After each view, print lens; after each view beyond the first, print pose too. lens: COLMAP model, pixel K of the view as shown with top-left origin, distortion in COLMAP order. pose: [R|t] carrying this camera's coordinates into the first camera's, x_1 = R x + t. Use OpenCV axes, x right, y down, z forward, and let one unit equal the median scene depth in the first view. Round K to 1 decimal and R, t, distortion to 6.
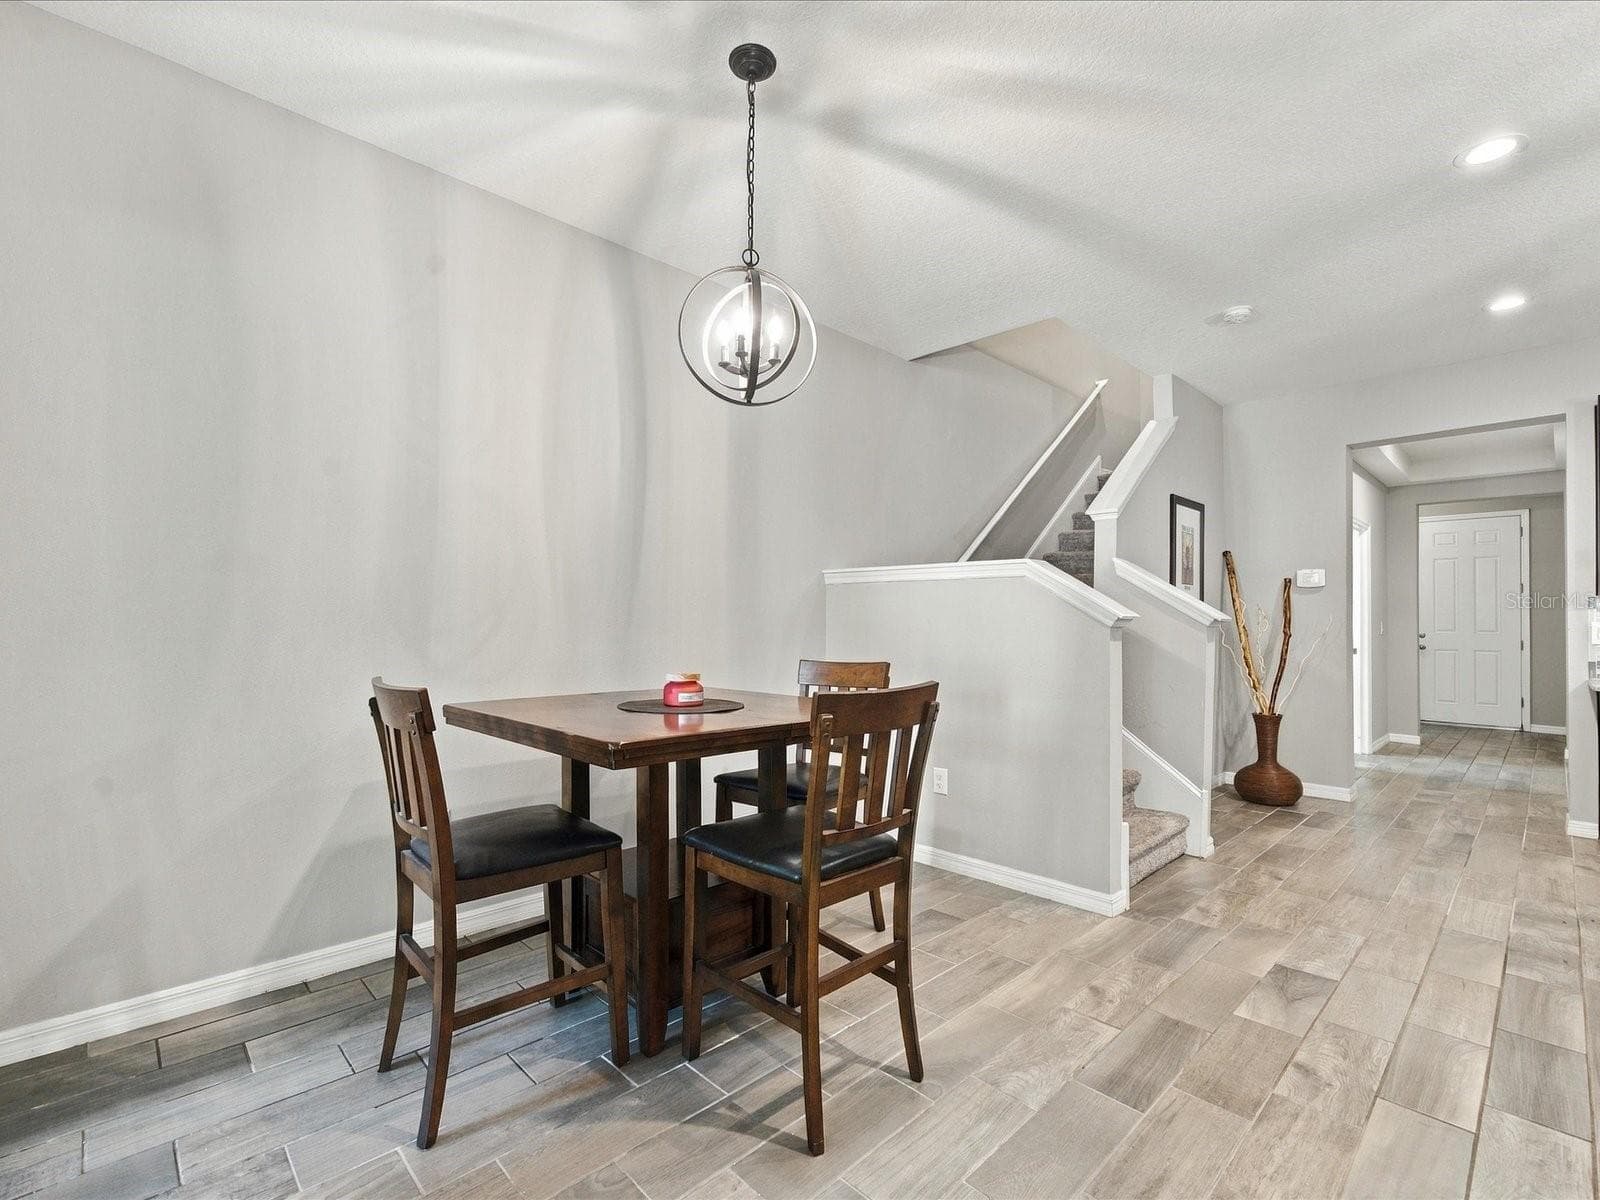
lens RADIAL K [[731.4, 0, 793.7], [0, 731.4, 606.4], [0, 0, 1]] dist [0.002163, 0.000493]
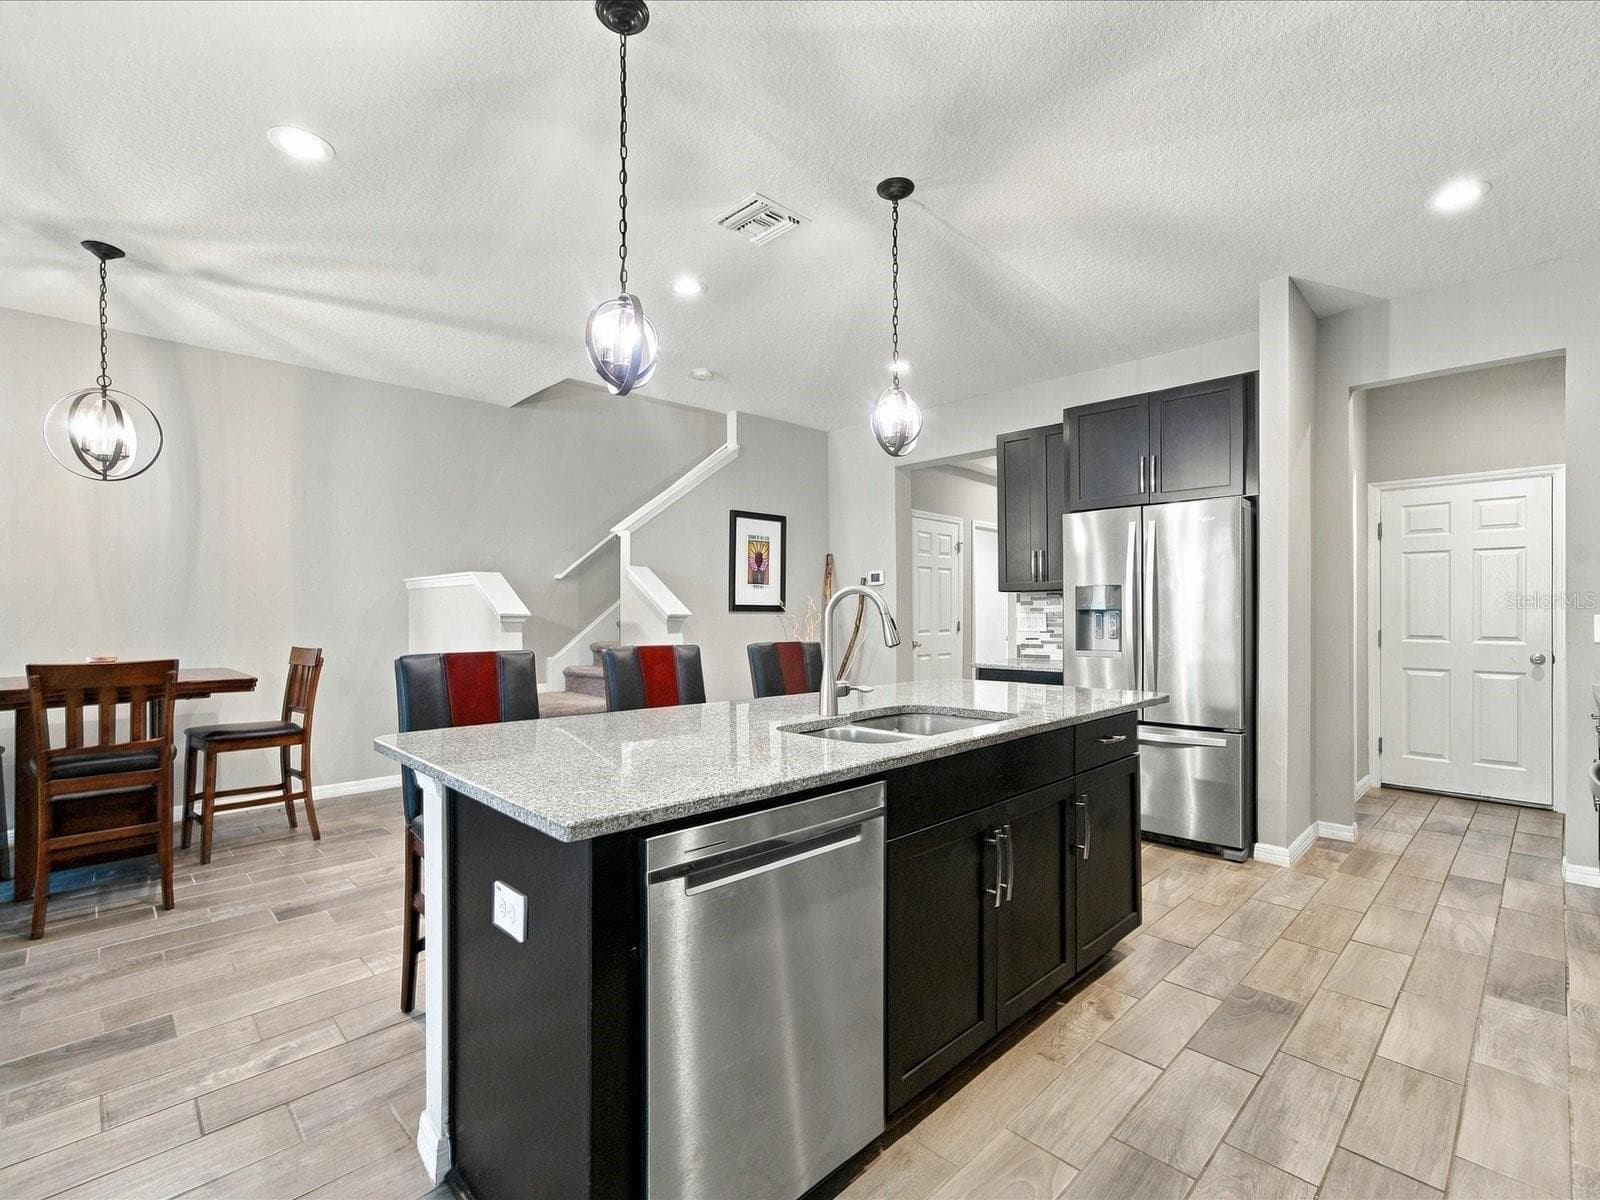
lens RADIAL K [[731.4, 0, 793.7], [0, 731.4, 606.4], [0, 0, 1]] dist [0.002163, 0.000493]
pose [[0.999934, -0.011503, 0.000162, 0.878069], [0.011499, 0.999805, 0.016047, -0.015071], [-0.000346, -0.016044, 0.999871, -0.331266]]
